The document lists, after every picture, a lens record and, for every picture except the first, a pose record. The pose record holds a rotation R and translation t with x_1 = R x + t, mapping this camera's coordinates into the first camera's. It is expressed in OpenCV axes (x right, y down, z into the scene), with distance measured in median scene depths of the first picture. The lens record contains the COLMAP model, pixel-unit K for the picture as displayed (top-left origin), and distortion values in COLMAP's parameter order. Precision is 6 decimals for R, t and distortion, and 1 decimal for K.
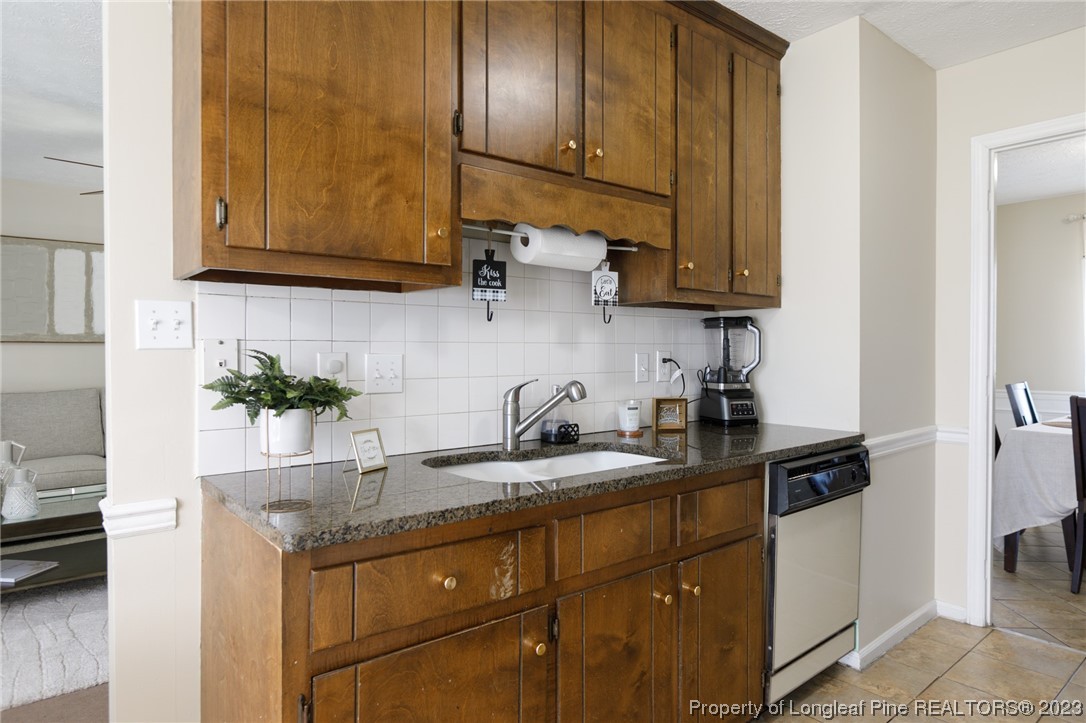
lens RADIAL K [[651.3, 0, 538.8], [0, 651.3, 354.8], [0, 0, 1]] dist [0.000038, 0.000307]
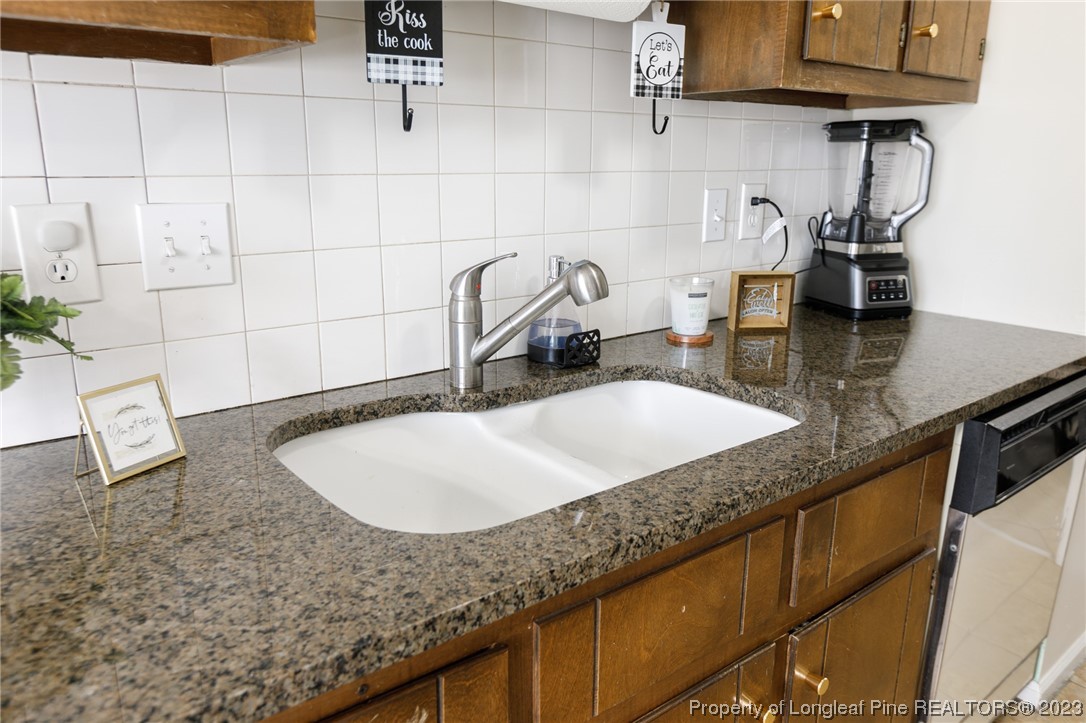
lens RADIAL K [[775.2, 0, 537.9], [0, 775.2, 356.8], [0, 0, 1]] dist [-0.000553, -0.004074]
pose [[0.999788, 0.009069, -0.018501, 0.024207], [-0.004323, 0.970265, 0.242006, -0.025998], [0.020145, -0.241875, 0.970098, 0.378027]]
